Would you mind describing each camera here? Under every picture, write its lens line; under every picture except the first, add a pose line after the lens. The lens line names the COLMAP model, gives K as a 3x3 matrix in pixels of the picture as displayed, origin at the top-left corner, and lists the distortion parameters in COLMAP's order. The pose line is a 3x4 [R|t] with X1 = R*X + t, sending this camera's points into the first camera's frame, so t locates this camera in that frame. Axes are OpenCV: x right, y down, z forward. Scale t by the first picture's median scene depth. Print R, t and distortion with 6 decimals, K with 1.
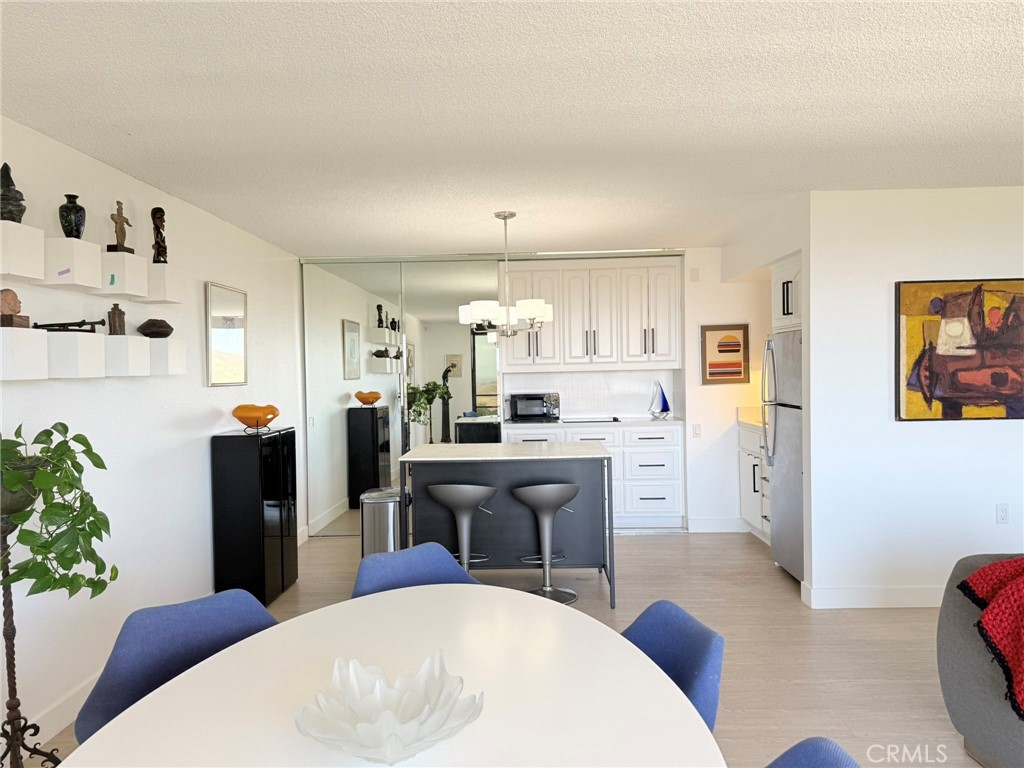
lens RADIAL K [[715.1, 0, 515.7], [0, 715.1, 382.9], [0, 0, 1]] dist [0.050188, -0.076245]
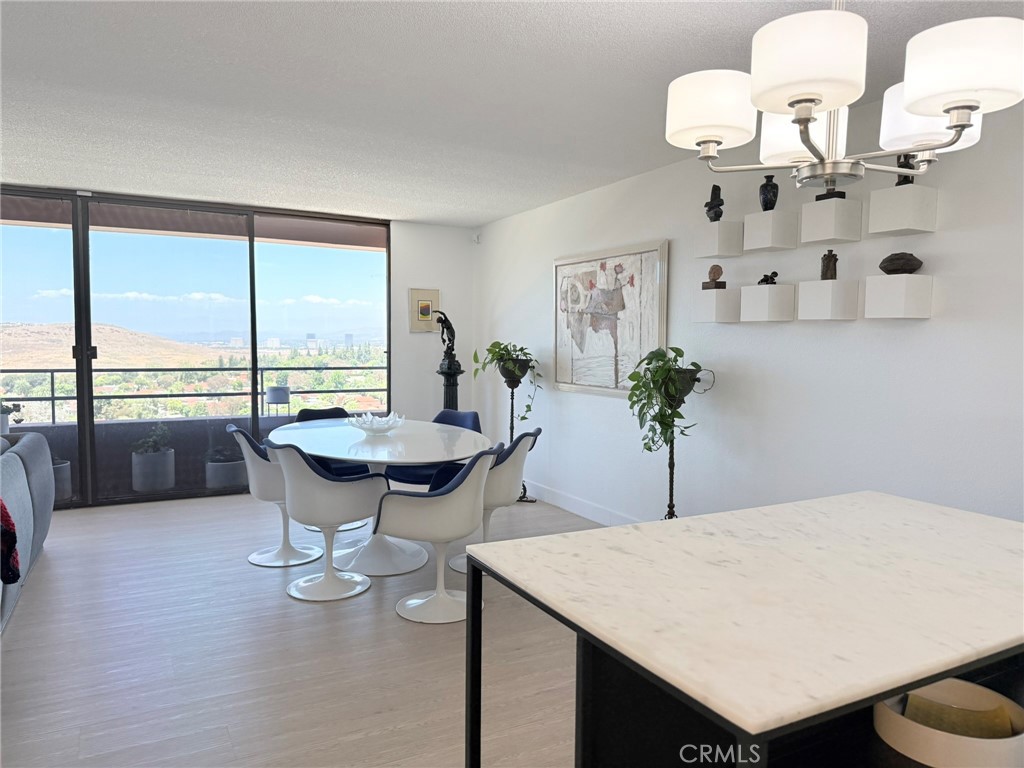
lens RADIAL K [[715.1, 0, 535.6], [0, 715.1, 386.6], [0, 0, 1]] dist [0.050188, -0.076245]
pose [[-0.856922, 0.041563, -0.513767, 0.189385], [-0.007437, 0.995643, 0.092949, -0.005068], [0.515392, 0.083471, -0.852880, 0.894665]]
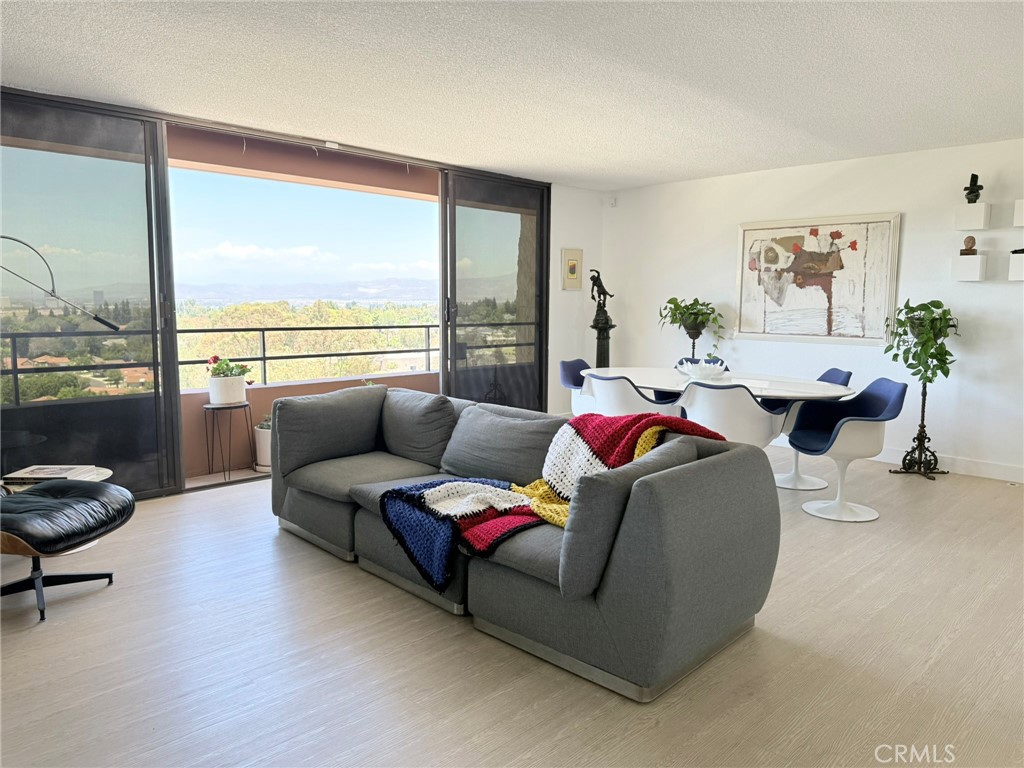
lens RADIAL K [[715.1, 0, 521.1], [0, 715.1, 383.1], [0, 0, 1]] dist [0.050188, -0.076245]
pose [[-0.678643, 0.098018, -0.727899, 0.693740], [-0.011742, 0.989480, 0.144190, -0.000558], [0.734374, 0.106401, -0.670353, 0.608838]]
